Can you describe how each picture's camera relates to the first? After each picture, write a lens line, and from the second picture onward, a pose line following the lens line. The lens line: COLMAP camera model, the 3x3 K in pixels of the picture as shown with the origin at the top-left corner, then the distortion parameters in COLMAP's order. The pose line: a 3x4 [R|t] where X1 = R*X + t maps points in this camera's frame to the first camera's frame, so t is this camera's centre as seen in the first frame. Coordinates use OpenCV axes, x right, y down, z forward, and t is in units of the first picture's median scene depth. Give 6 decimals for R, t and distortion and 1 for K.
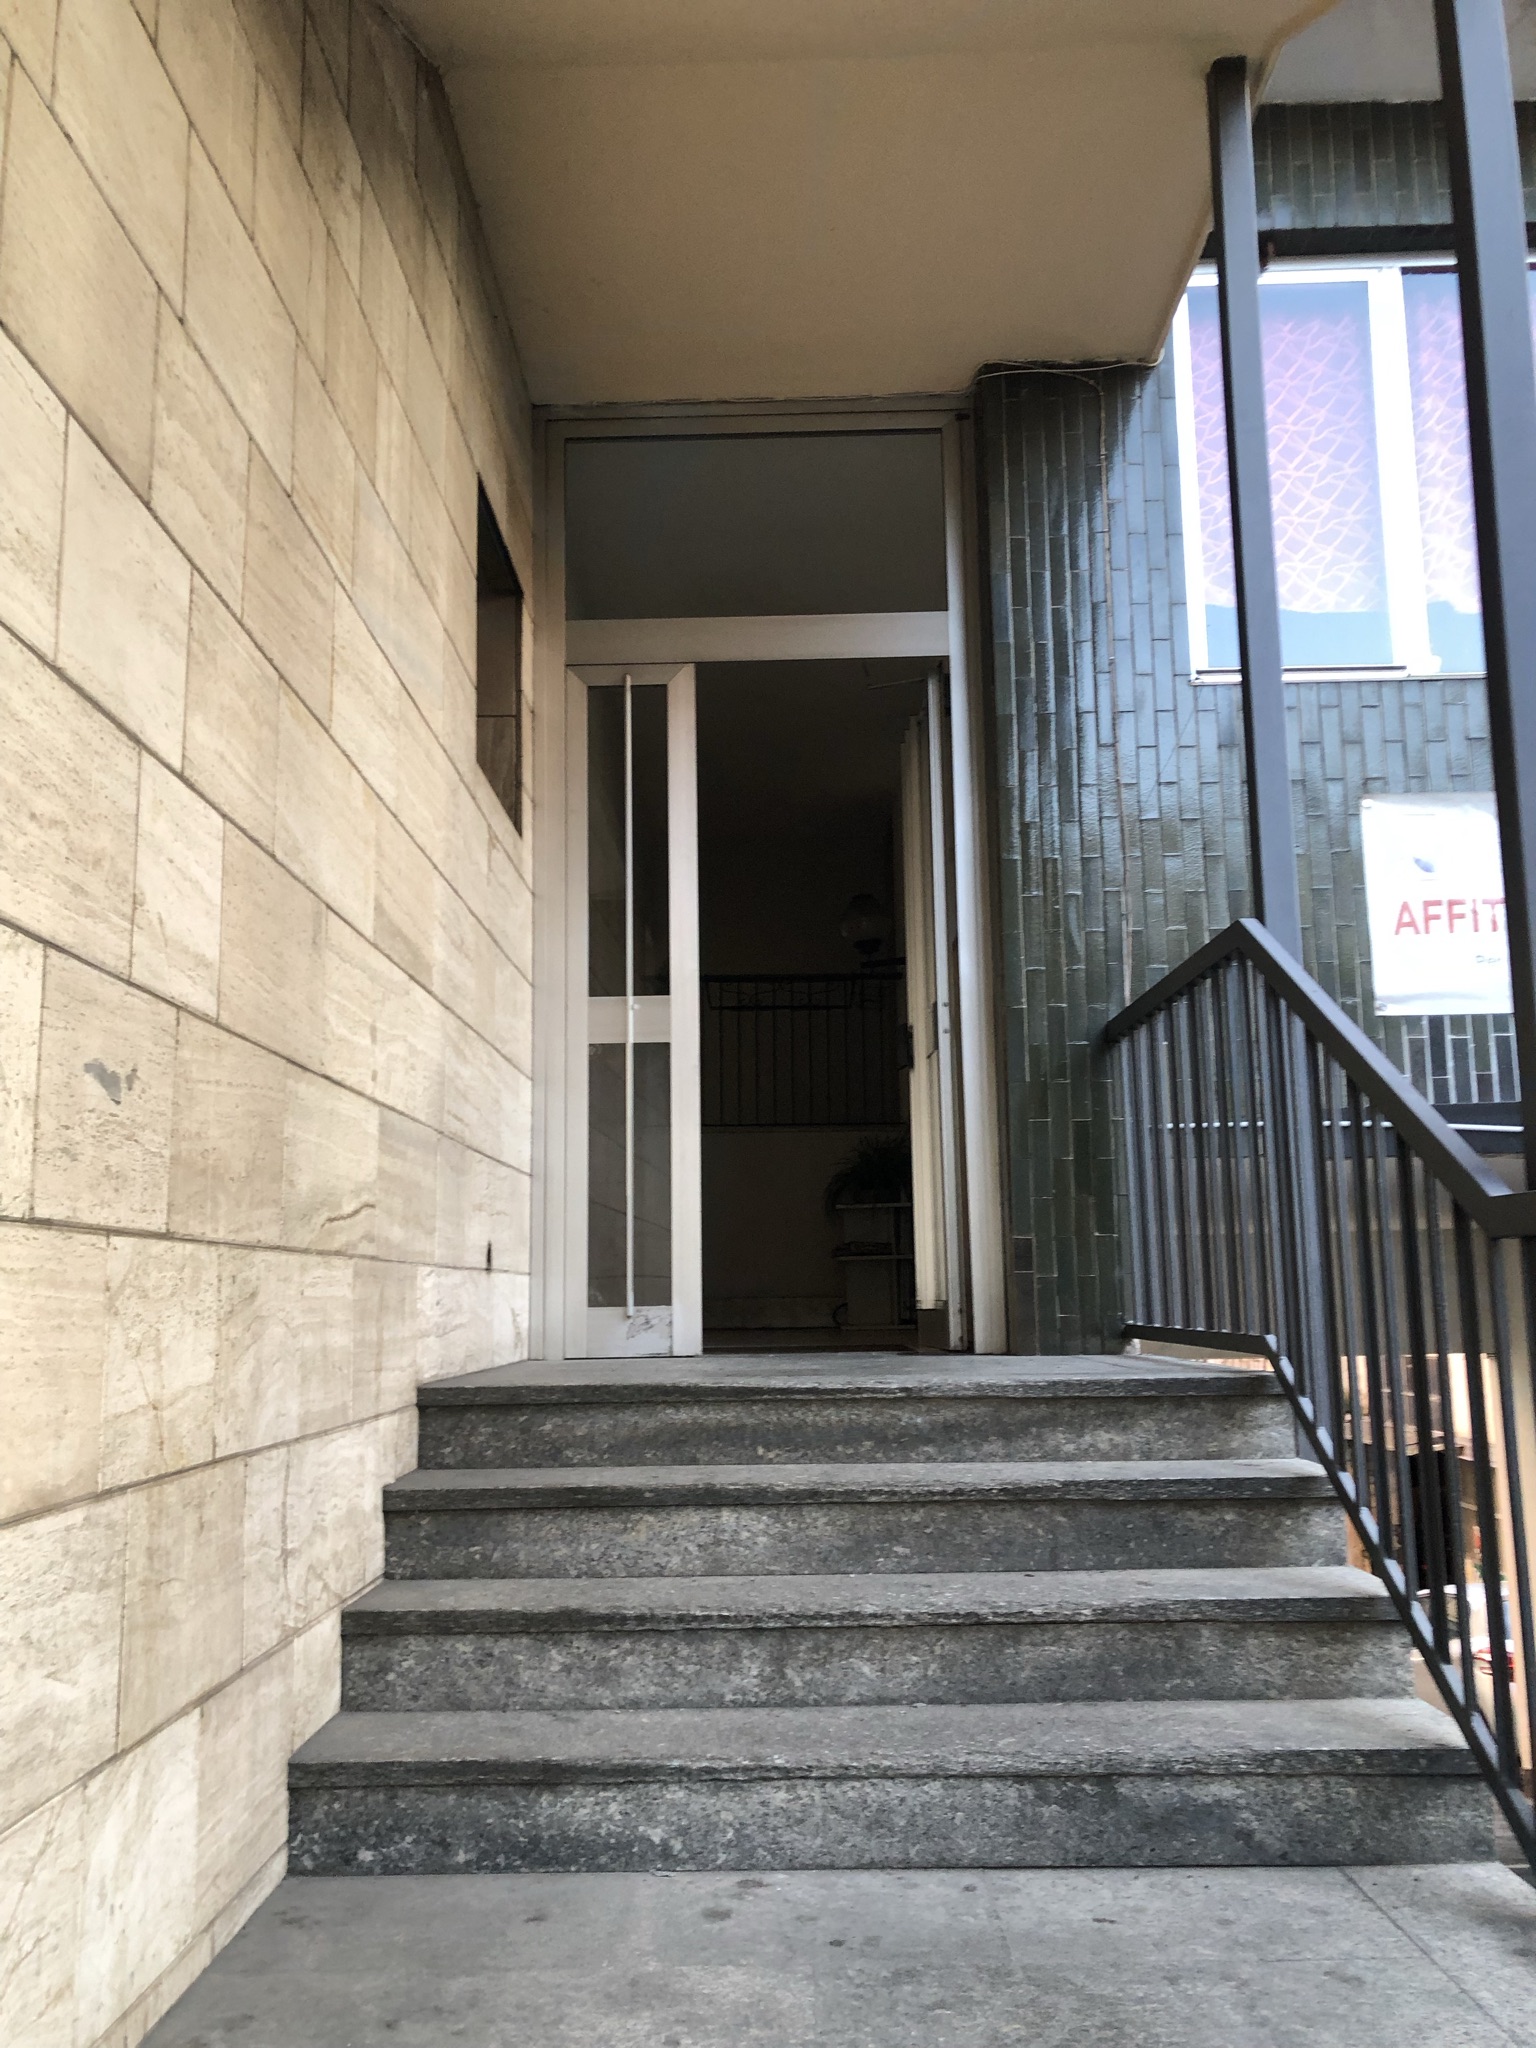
lens RADIAL K [[1676.0, 0, 778.4], [0, 1676.0, 1021.5], [0, 0, 1]] dist [0.055729, -0.052852]
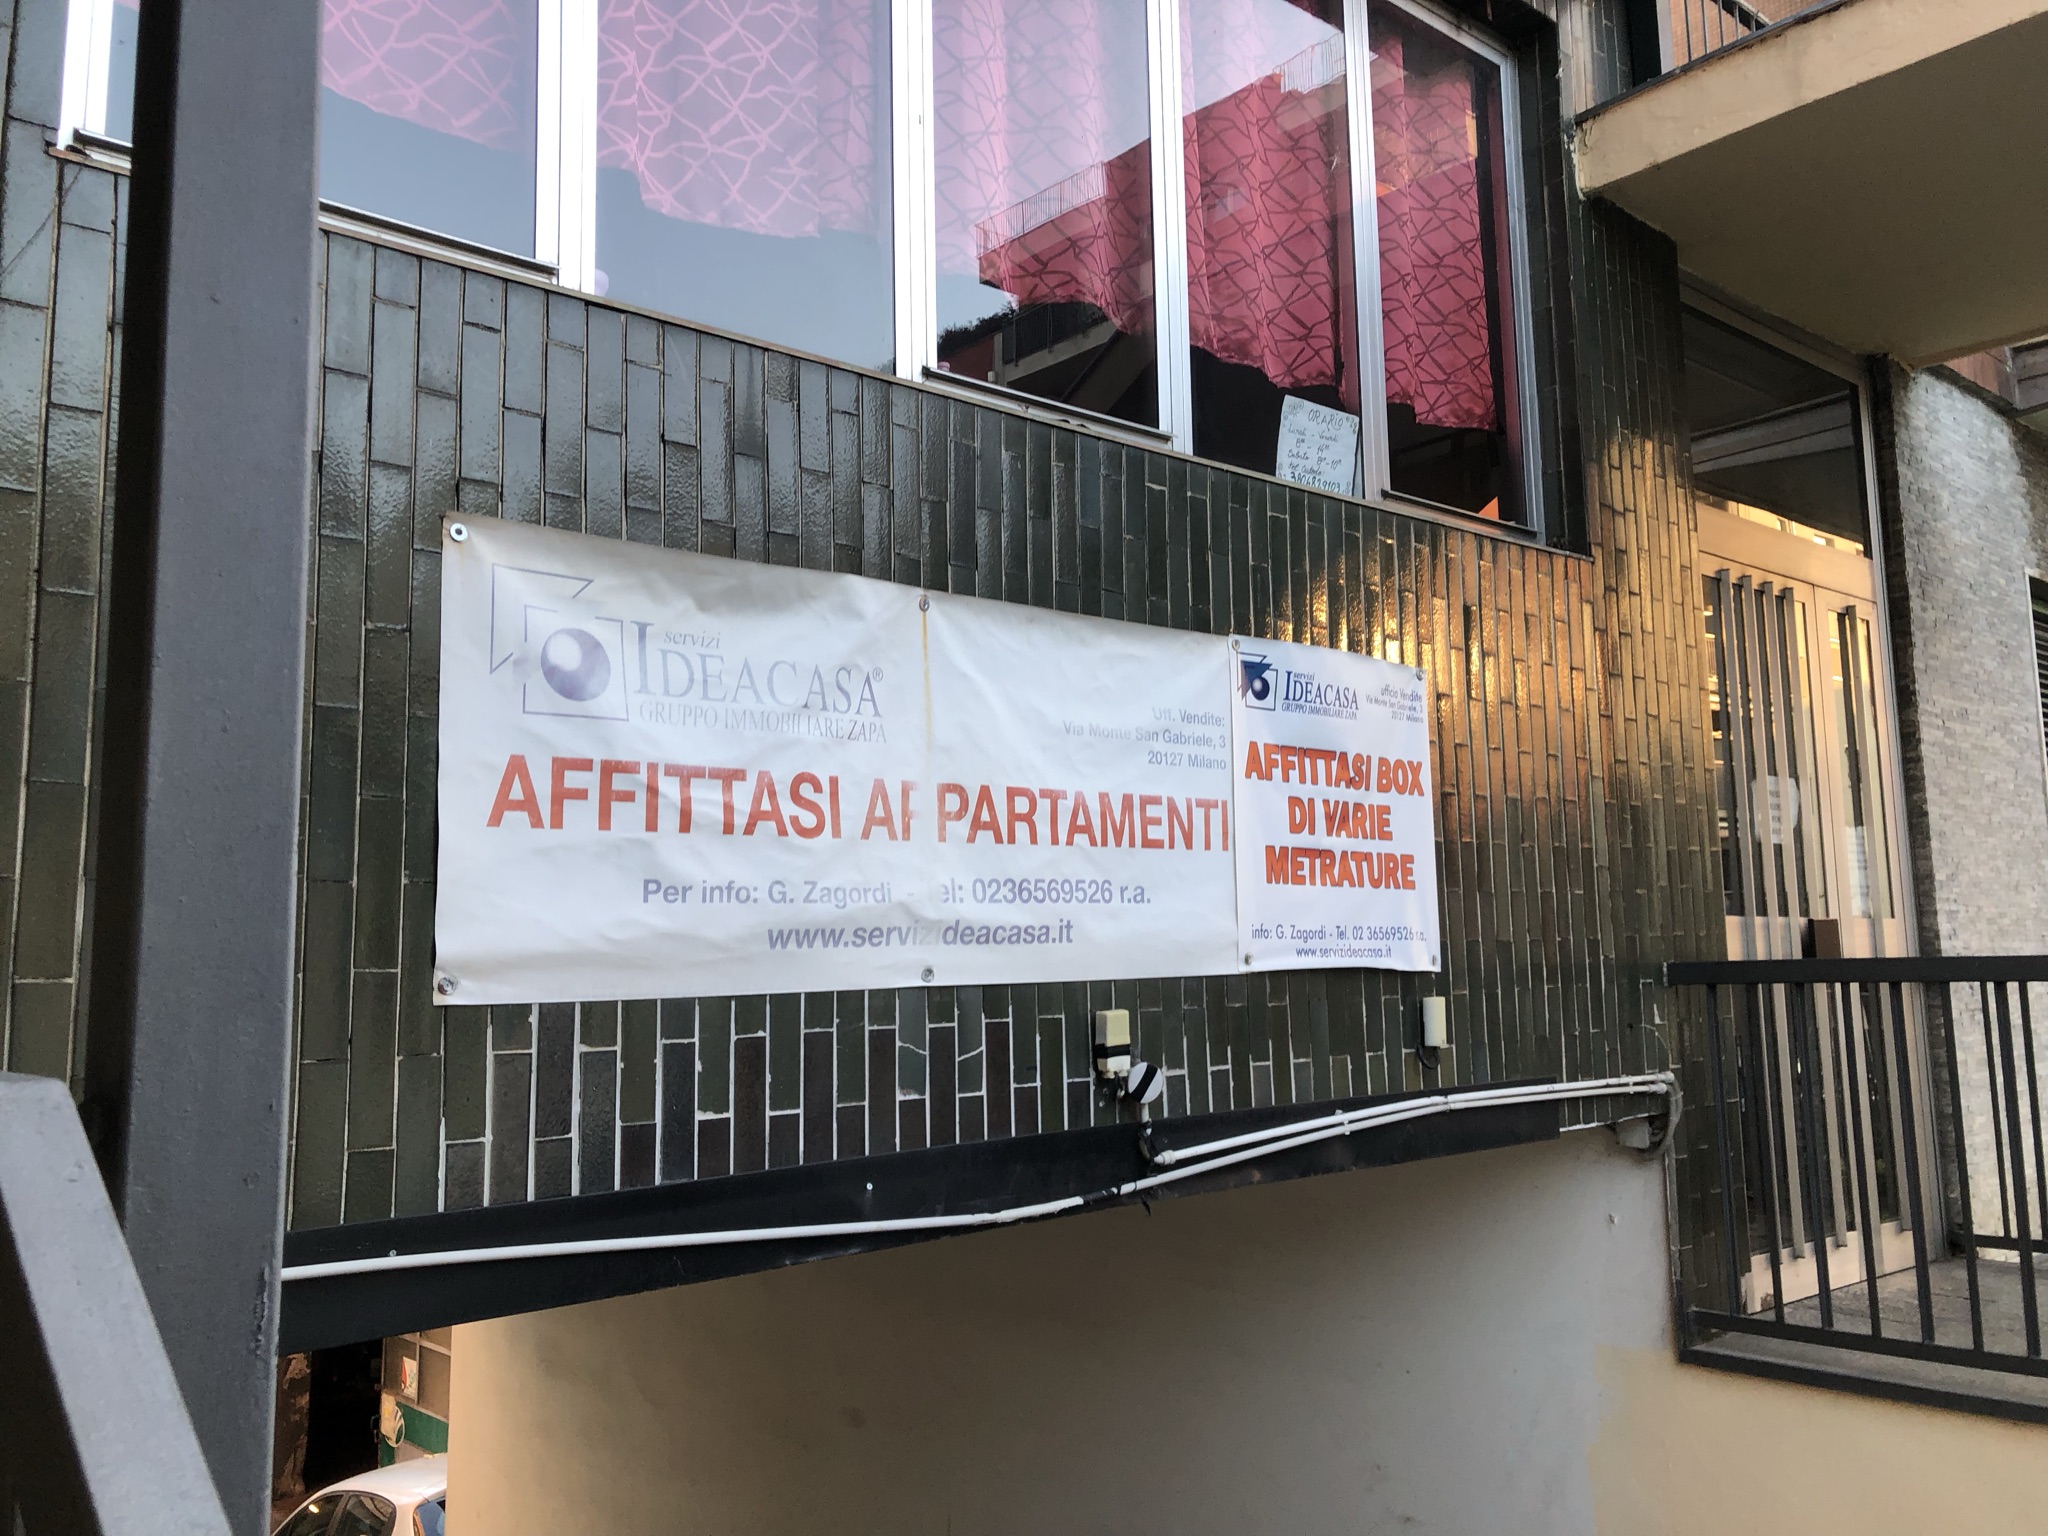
lens RADIAL K [[1676.0, 0, 1020.0], [0, 1676.0, 758.3], [0, 0, 1]] dist [0.055729, -0.052852]
pose [[0.758650, 0.086503, 0.645730, 0.176005], [-0.094132, 0.995300, -0.022738, -0.072697], [-0.644662, -0.043534, 0.763227, 0.555327]]
